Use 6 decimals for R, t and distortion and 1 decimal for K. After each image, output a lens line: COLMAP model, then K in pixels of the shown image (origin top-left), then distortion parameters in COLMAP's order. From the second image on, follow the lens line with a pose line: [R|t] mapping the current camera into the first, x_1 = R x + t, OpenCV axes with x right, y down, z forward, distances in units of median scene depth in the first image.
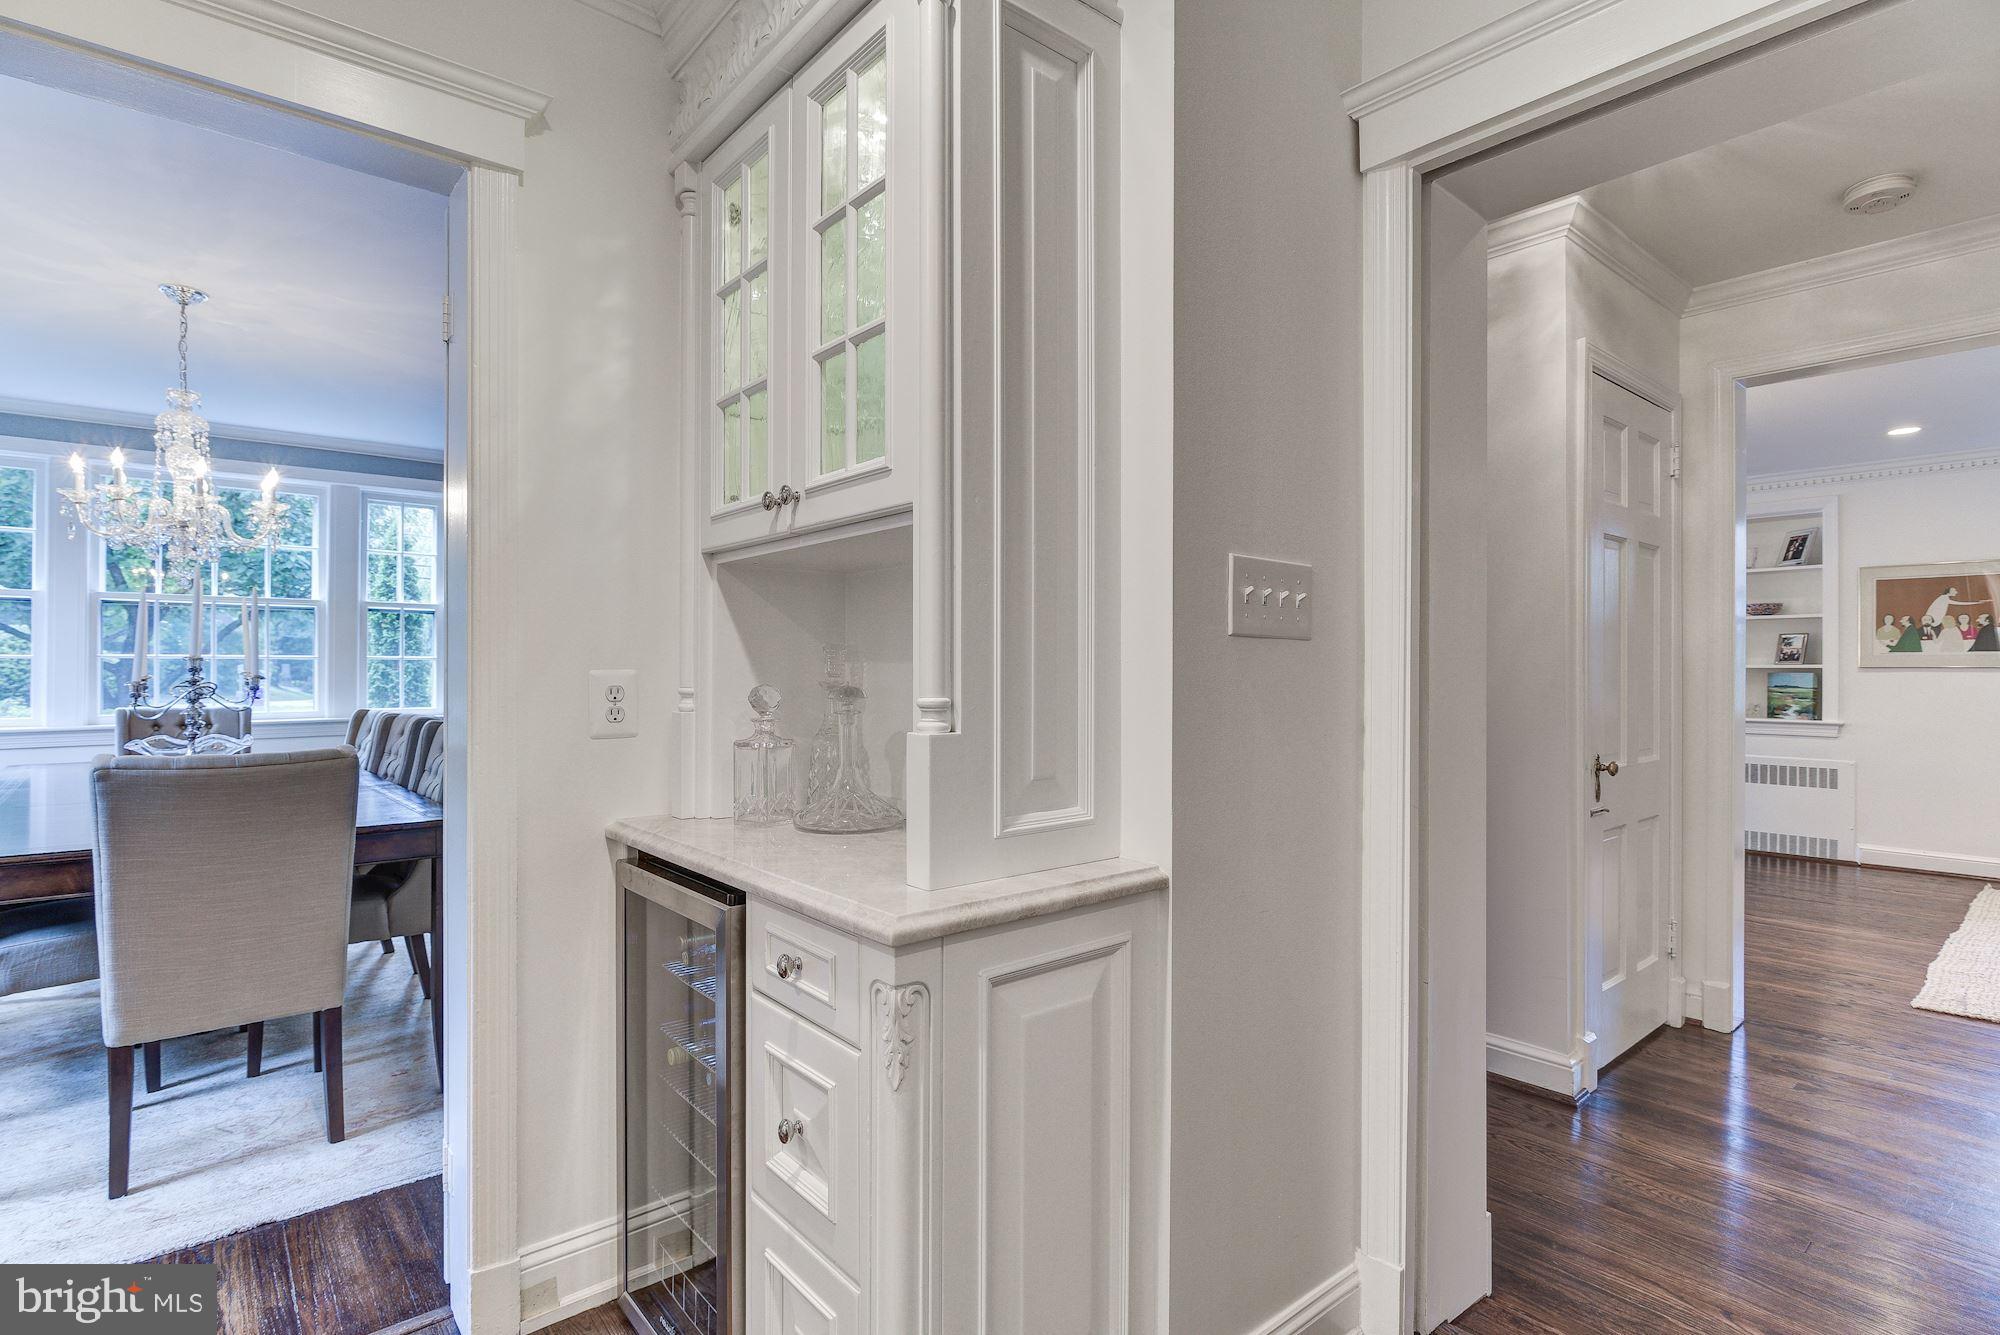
lens RADIAL K [[976.2, 0, 994.7], [0, 976.2, 668.6], [0, 0, 1]] dist [-0.002154, -0.000447]
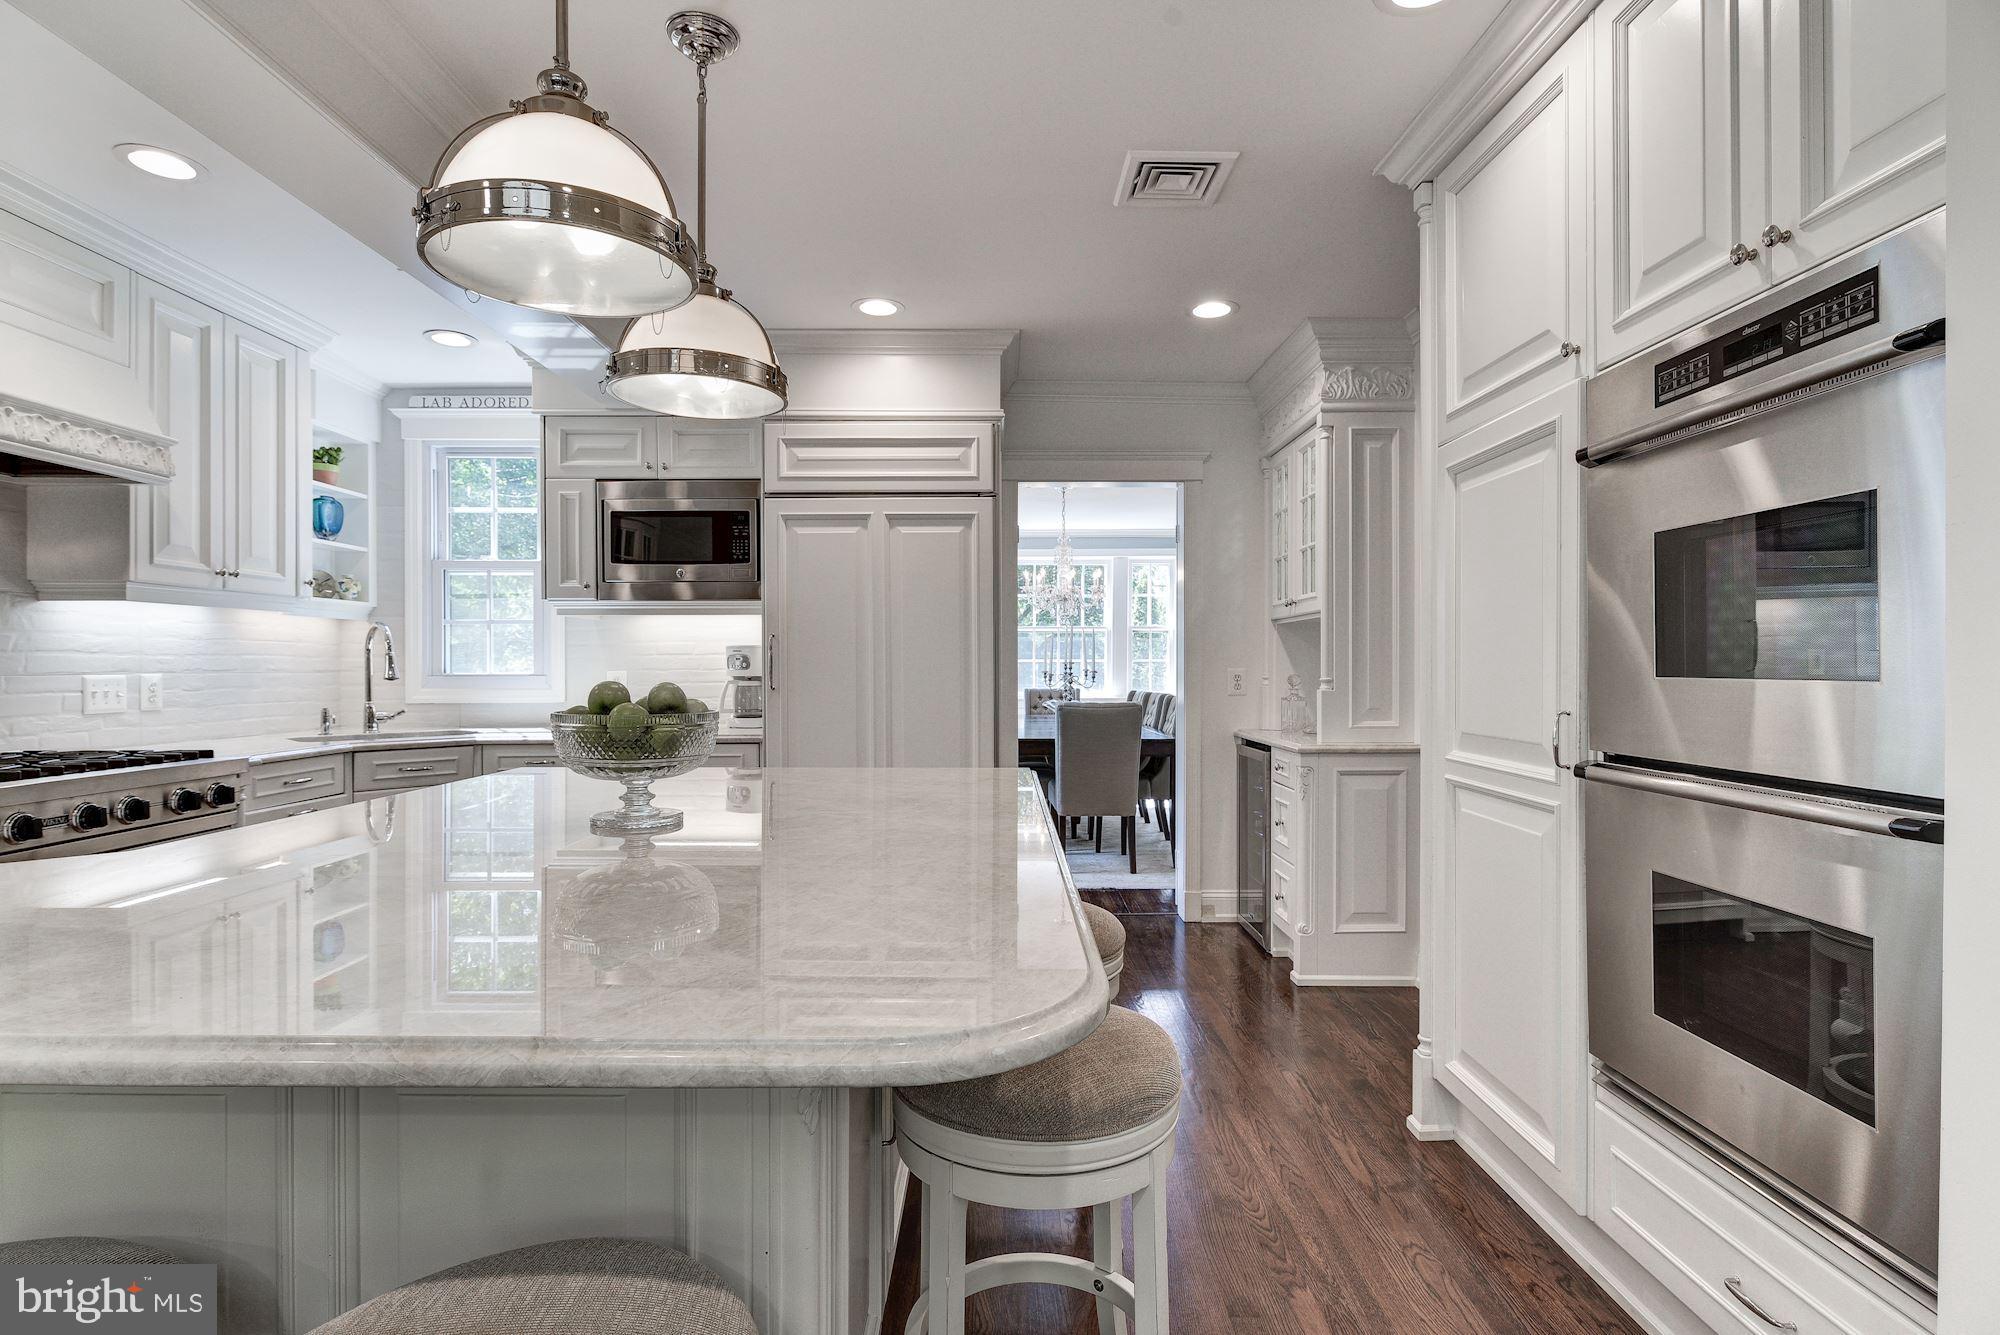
lens RADIAL K [[983.2, 0, 976.0], [0, 983.2, 670.4], [0, 0, 1]] dist [-0.009937, -0.000235]
pose [[0.757215, 0.001496, -0.653164, 0.666941], [0.001768, 0.999989, 0.004340, -0.004699], [0.653163, -0.004441, 0.757204, -1.194824]]
